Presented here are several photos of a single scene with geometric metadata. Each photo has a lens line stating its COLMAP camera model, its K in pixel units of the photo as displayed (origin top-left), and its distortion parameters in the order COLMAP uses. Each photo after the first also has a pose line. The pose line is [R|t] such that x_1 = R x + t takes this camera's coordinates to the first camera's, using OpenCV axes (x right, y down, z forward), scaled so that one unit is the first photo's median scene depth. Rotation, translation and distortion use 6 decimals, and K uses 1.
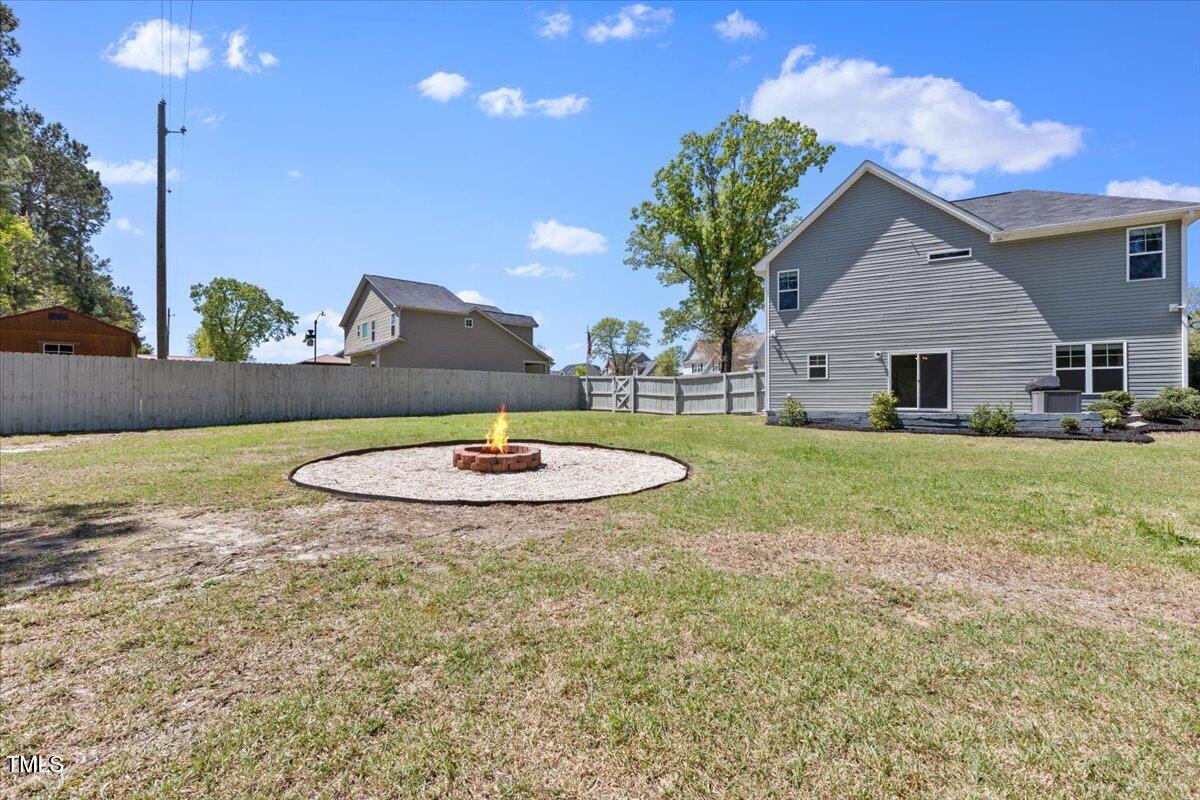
lens RADIAL K [[516.1, 0, 599.7], [0, 516.1, 397.9], [0, 0, 1]] dist [0.013924, -0.004471]
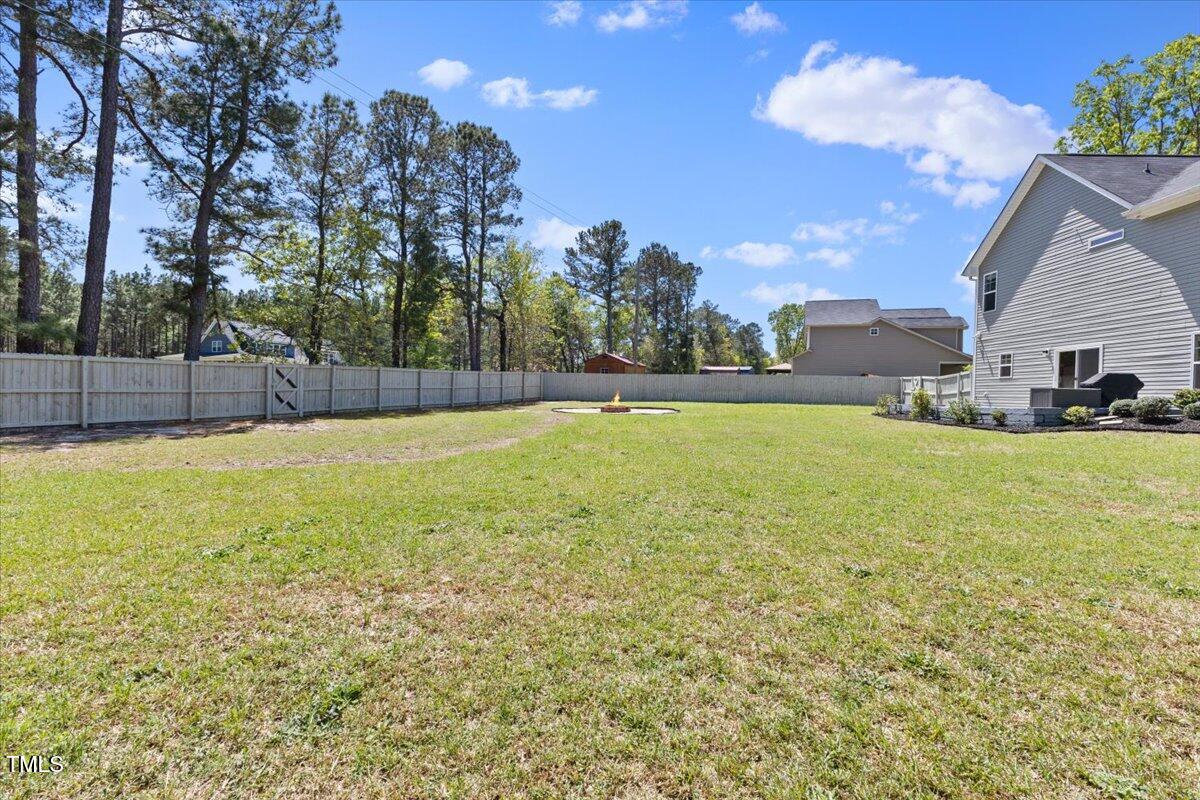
lens RADIAL K [[537.1, 0, 600.0], [0, 537.1, 400.0], [0, 0, 1]] dist [0.002913, 0.000319]
pose [[0.466586, 0.022528, -0.884189, 0.976744], [-0.023495, 0.999638, 0.013071, 0.011709], [0.884164, 0.014675, 0.466946, -0.190343]]
